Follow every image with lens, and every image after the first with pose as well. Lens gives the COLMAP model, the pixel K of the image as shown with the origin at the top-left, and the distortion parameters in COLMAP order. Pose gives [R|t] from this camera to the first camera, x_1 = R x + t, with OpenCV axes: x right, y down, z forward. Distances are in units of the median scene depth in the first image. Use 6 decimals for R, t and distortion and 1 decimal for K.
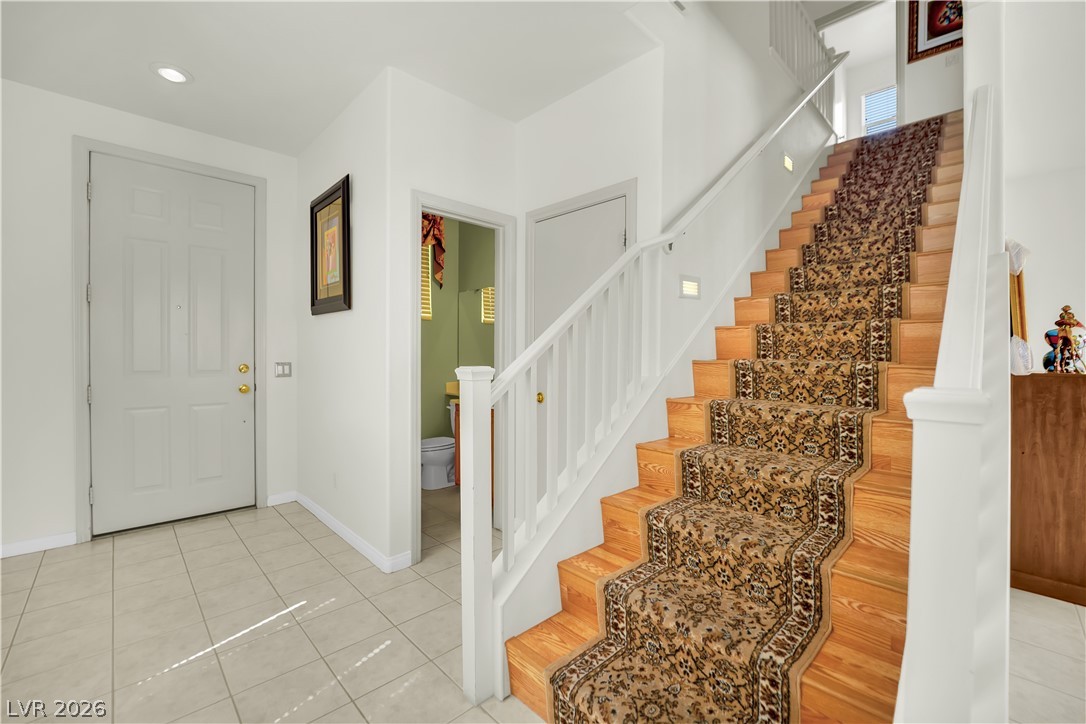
lens RADIAL K [[447.8, 0, 542.0], [0, 447.8, 361.5], [0, 0, 1]] dist [-0.022381, -0.000217]
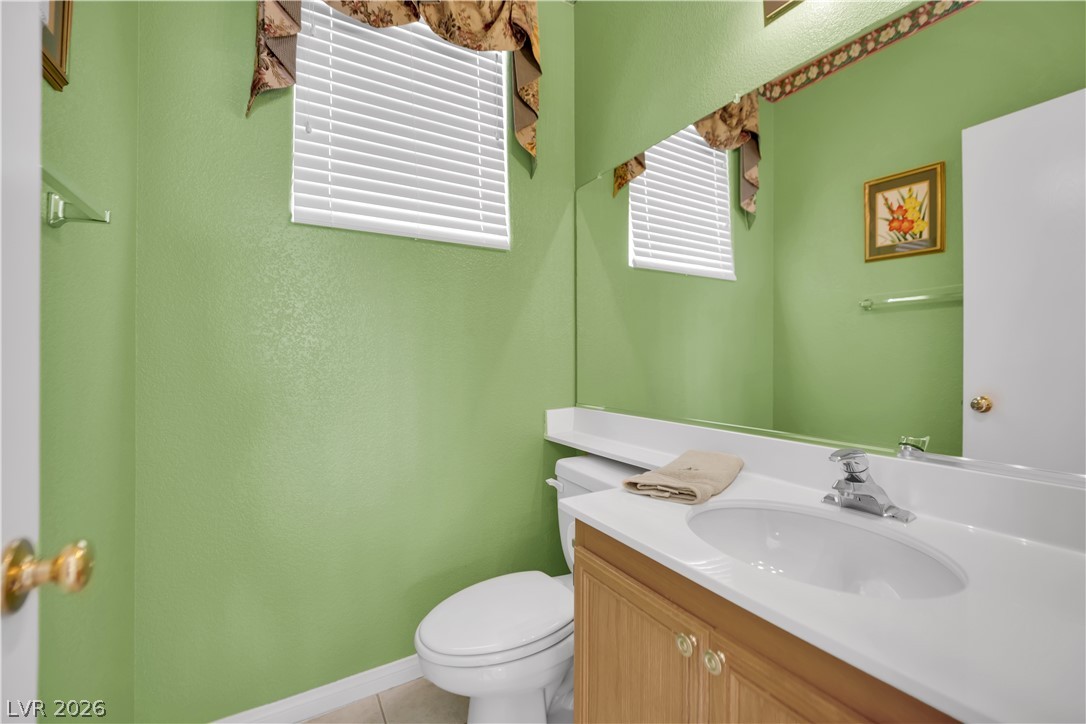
lens RADIAL K [[447.8, 0, 542.0], [0, 447.8, 361.5], [0, 0, 1]] dist [-0.022381, -0.000217]
pose [[0.972707, -0.007274, -0.231925, -0.129216], [0.004834, 0.999927, -0.011087, 0.006909], [0.231989, 0.009663, 0.972671, 0.629832]]
